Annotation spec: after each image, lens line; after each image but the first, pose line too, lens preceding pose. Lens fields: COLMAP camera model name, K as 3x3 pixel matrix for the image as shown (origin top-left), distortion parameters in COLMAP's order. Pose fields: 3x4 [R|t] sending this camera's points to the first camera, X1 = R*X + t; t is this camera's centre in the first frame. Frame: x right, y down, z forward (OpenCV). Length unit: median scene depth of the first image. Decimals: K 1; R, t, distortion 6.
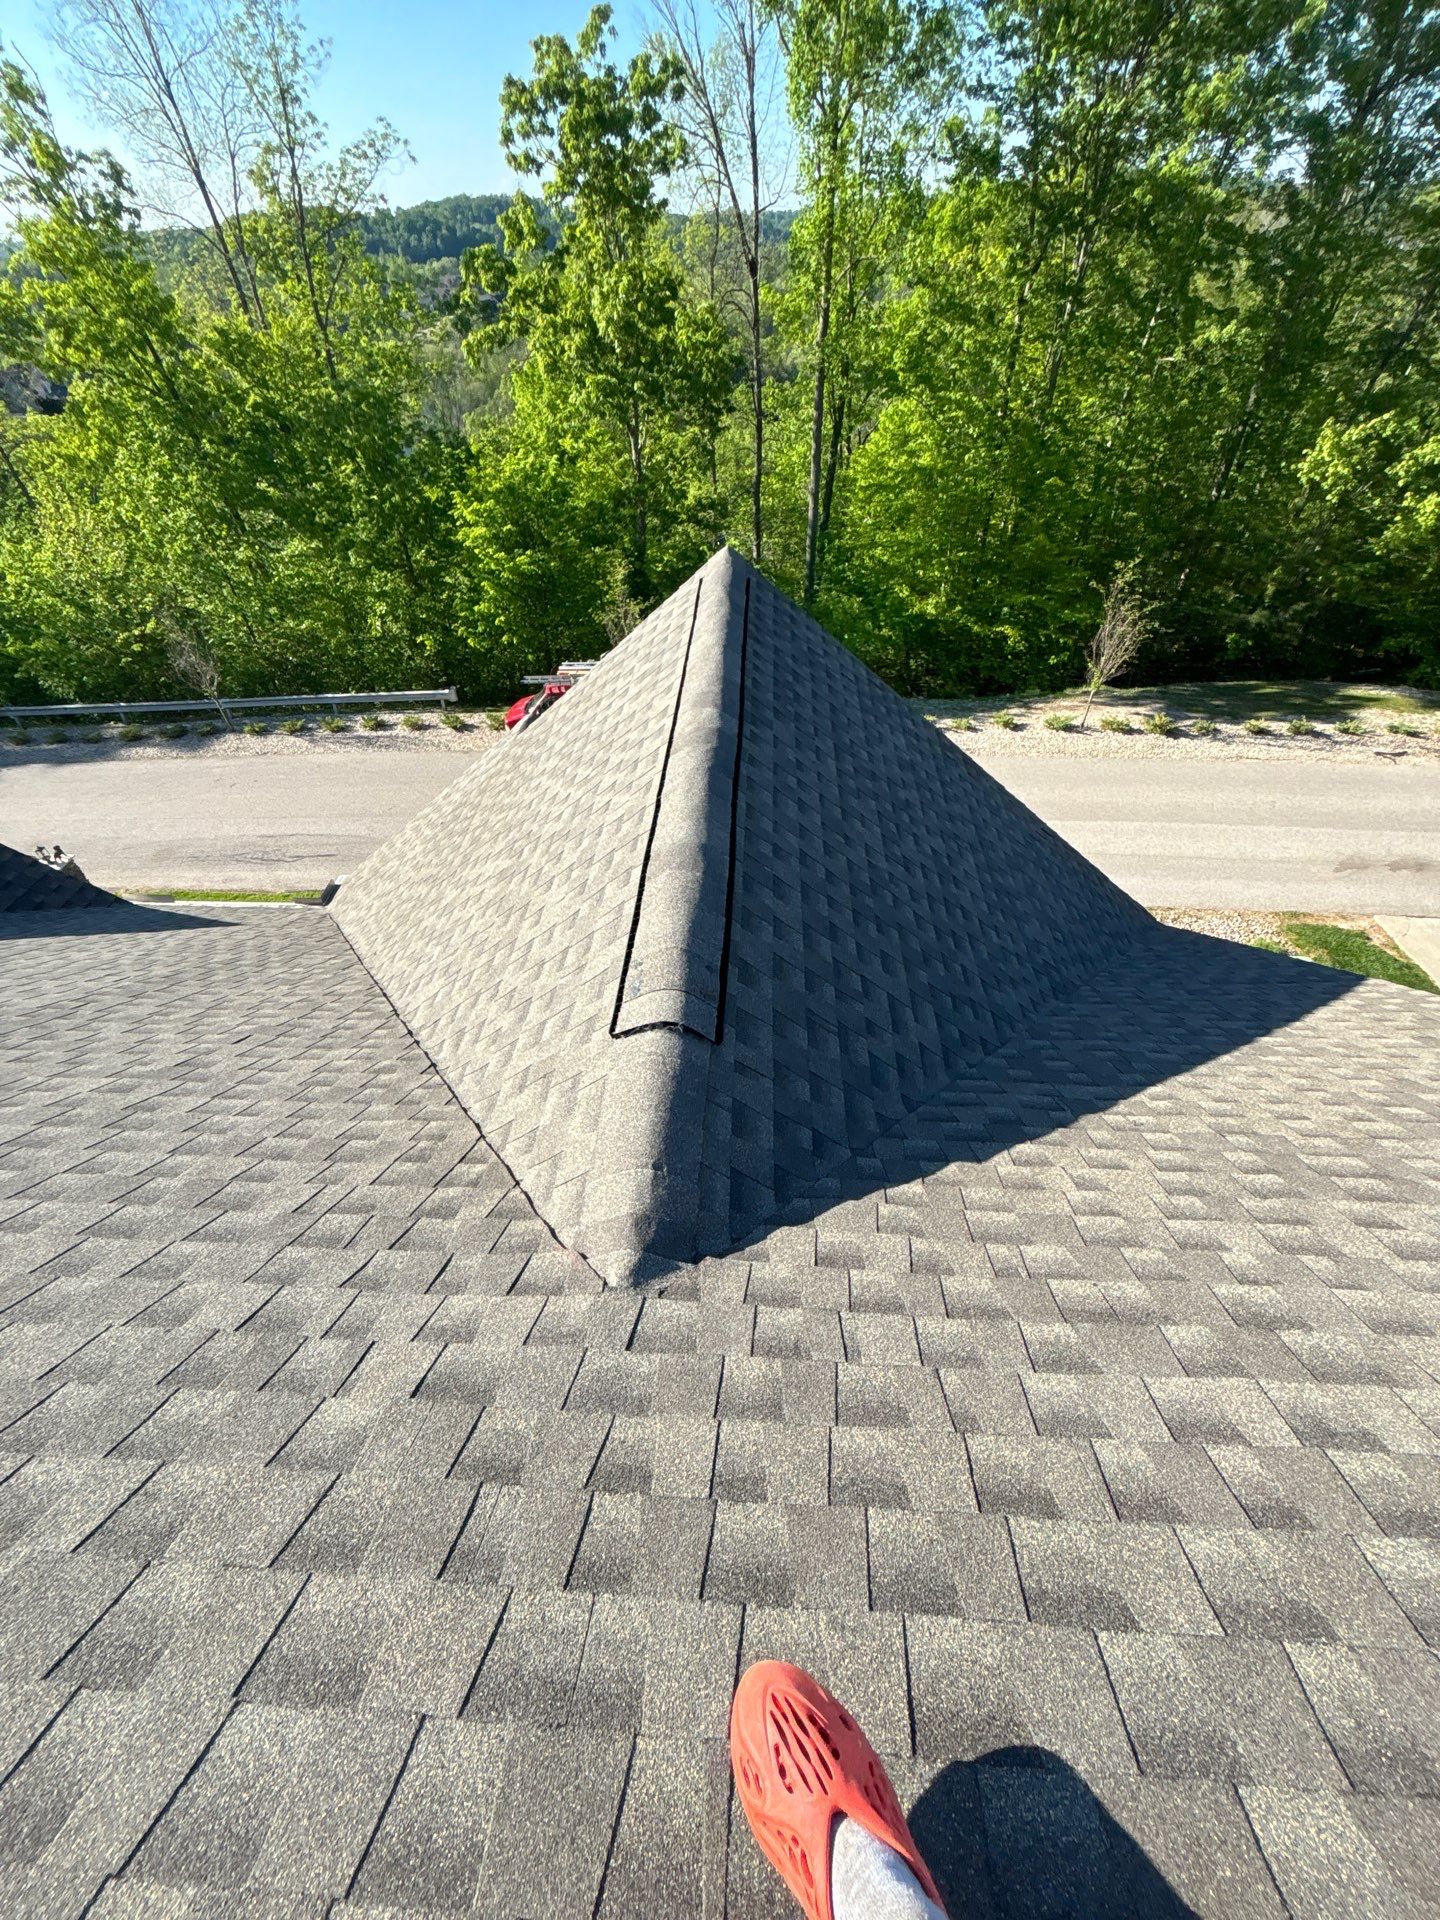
lens RADIAL K [[752.4, 0, 720.0], [0, 752.4, 960.0], [0, 0, 1]] dist [-0.032330, -0.000027]
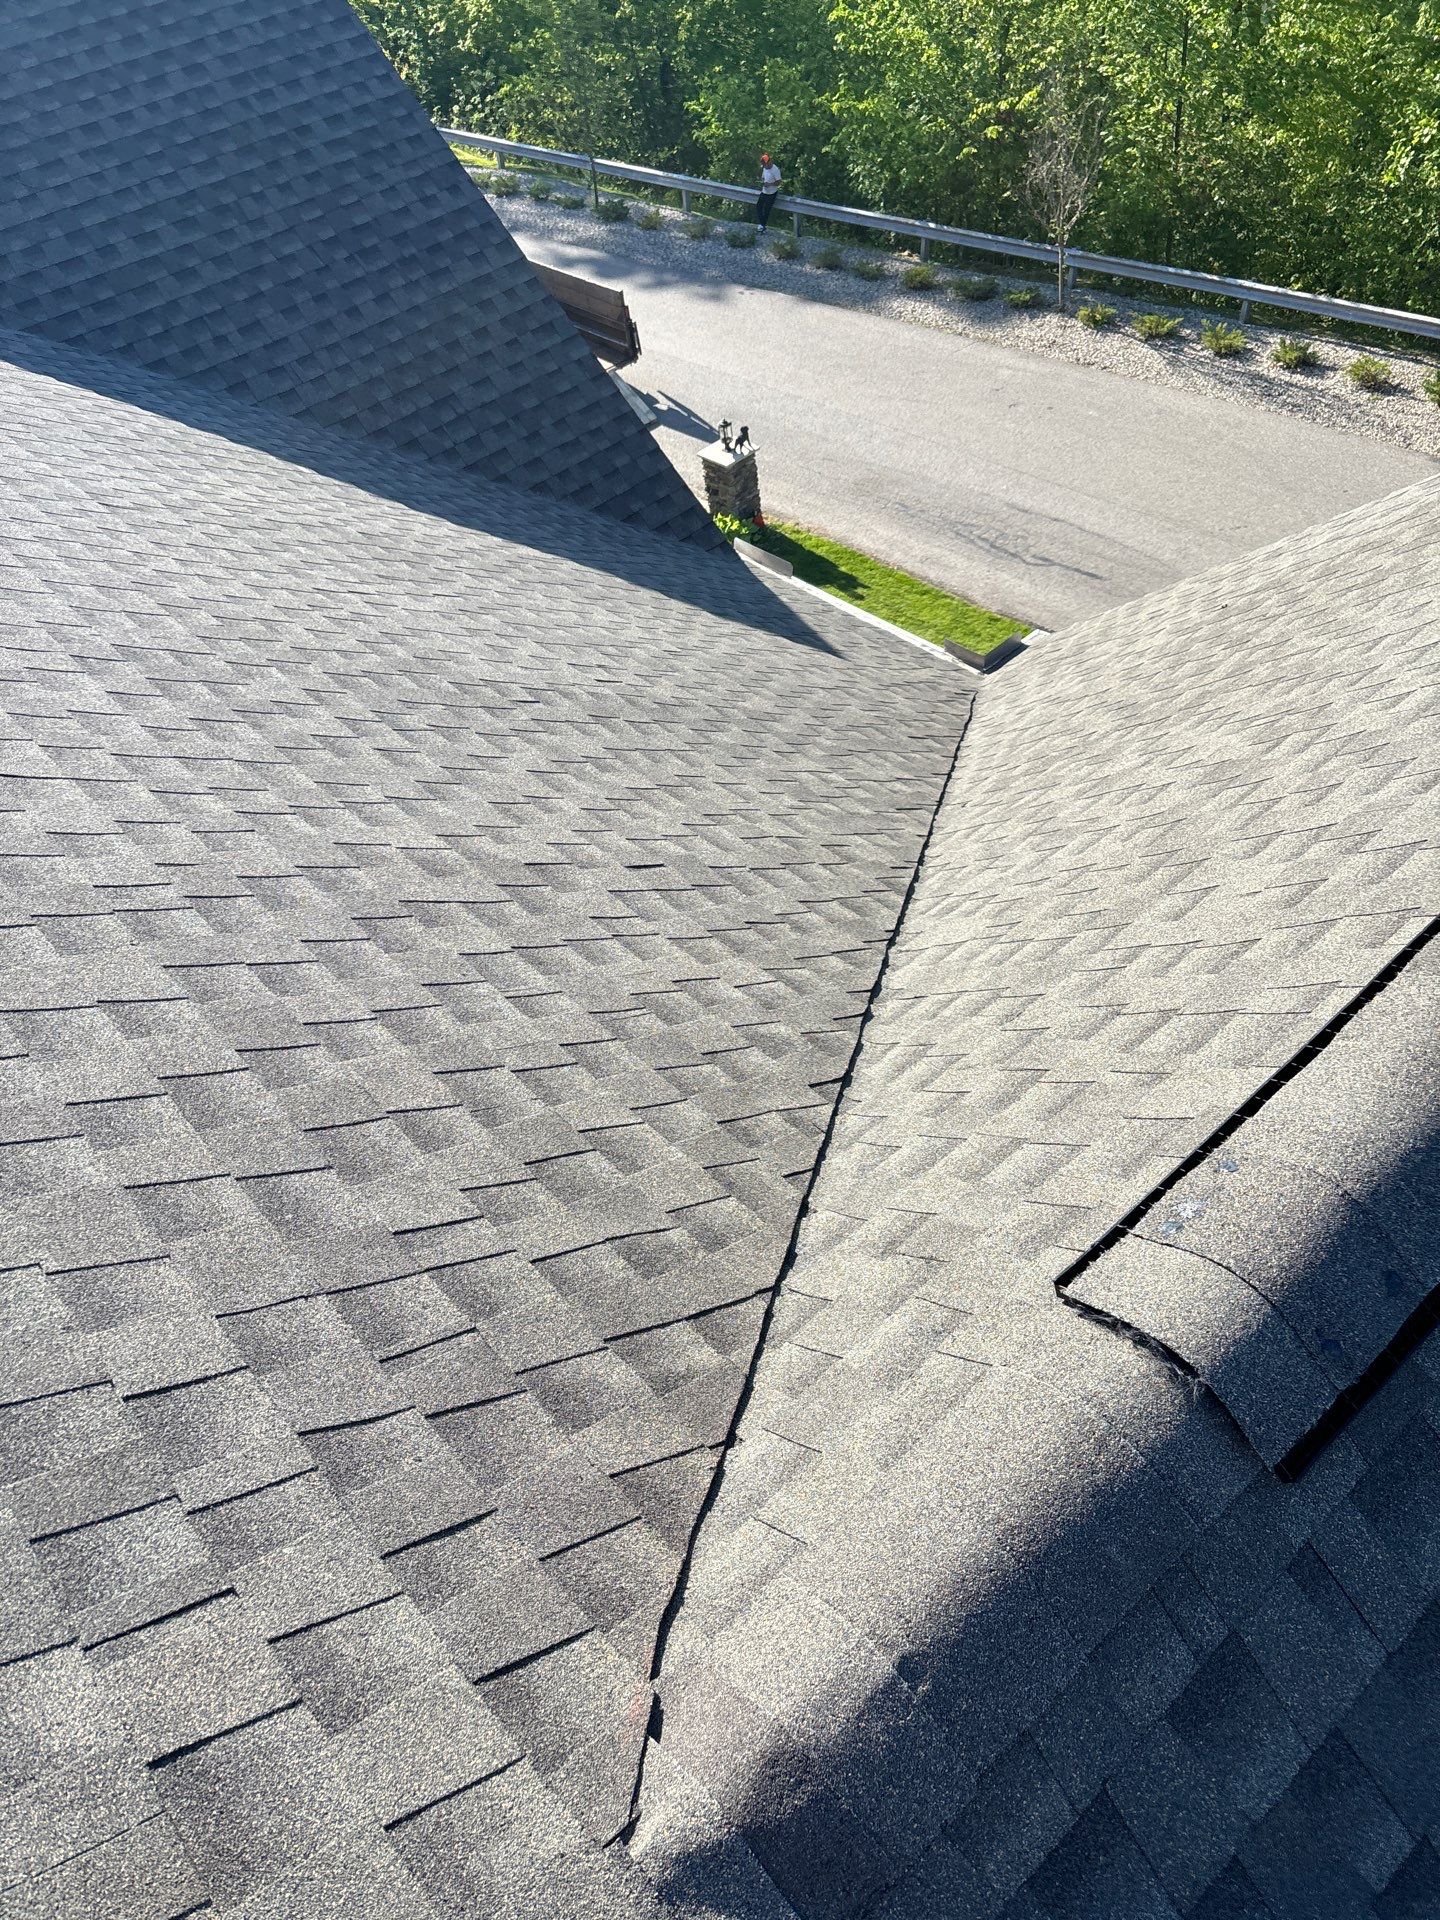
lens RADIAL K [[1415.4, 0, 720.0], [0, 1415.4, 960.0], [0, 0, 1]] dist [0.031925, -0.044975]
pose [[0.688928, 0.459426, -0.560629, 0.061484], [-0.408325, 0.885049, 0.223514, -0.118075], [0.598873, 0.074933, 0.797331, 0.187511]]
